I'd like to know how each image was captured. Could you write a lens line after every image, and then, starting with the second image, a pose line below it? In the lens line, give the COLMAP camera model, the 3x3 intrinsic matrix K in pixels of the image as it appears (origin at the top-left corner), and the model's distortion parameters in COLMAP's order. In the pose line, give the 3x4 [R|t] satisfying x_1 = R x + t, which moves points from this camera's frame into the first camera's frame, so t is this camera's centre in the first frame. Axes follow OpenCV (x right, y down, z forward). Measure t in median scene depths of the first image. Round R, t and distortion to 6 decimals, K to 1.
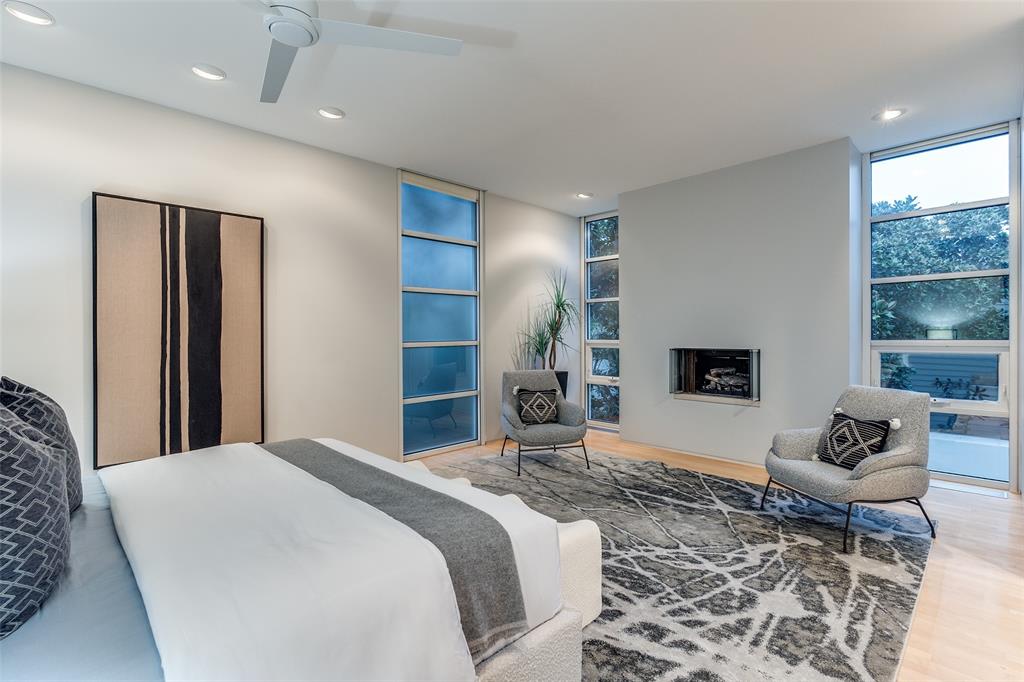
lens RADIAL K [[476.9, 0, 518.5], [0, 476.9, 335.5], [0, 0, 1]] dist [-0.001018, 0.000094]
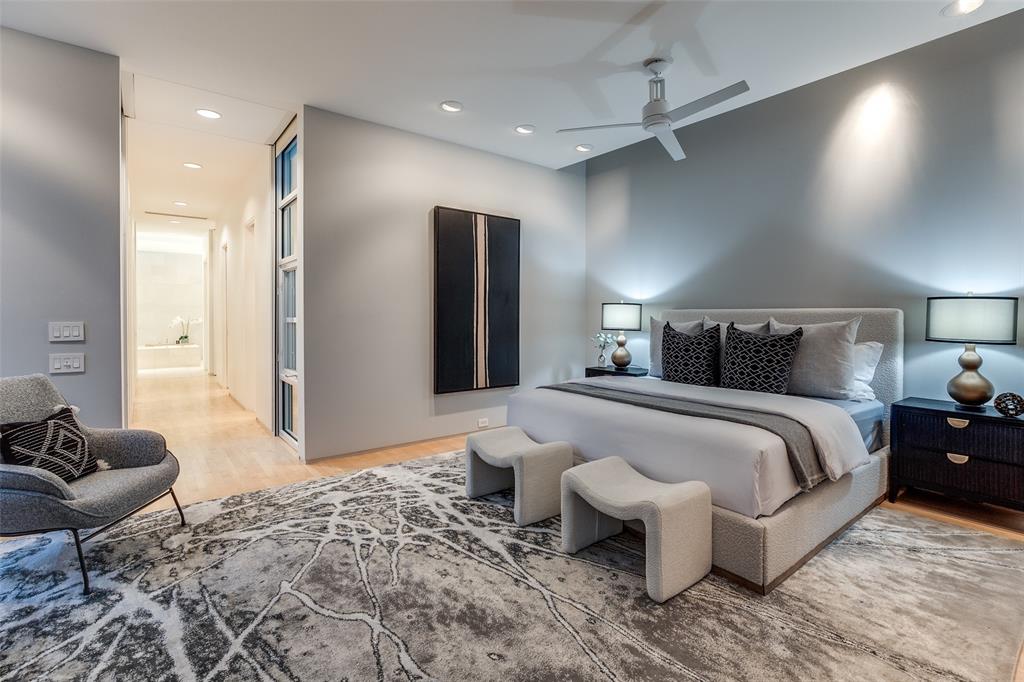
lens RADIAL K [[476.9, 0, 518.5], [0, 476.9, 335.5], [0, 0, 1]] dist [-0.001018, 0.000094]
pose [[-0.993614, -0.000516, 0.112832, -0.129433], [0.004976, 0.998816, 0.048387, 0.016625], [-0.112723, 0.048639, -0.992435, 2.026990]]
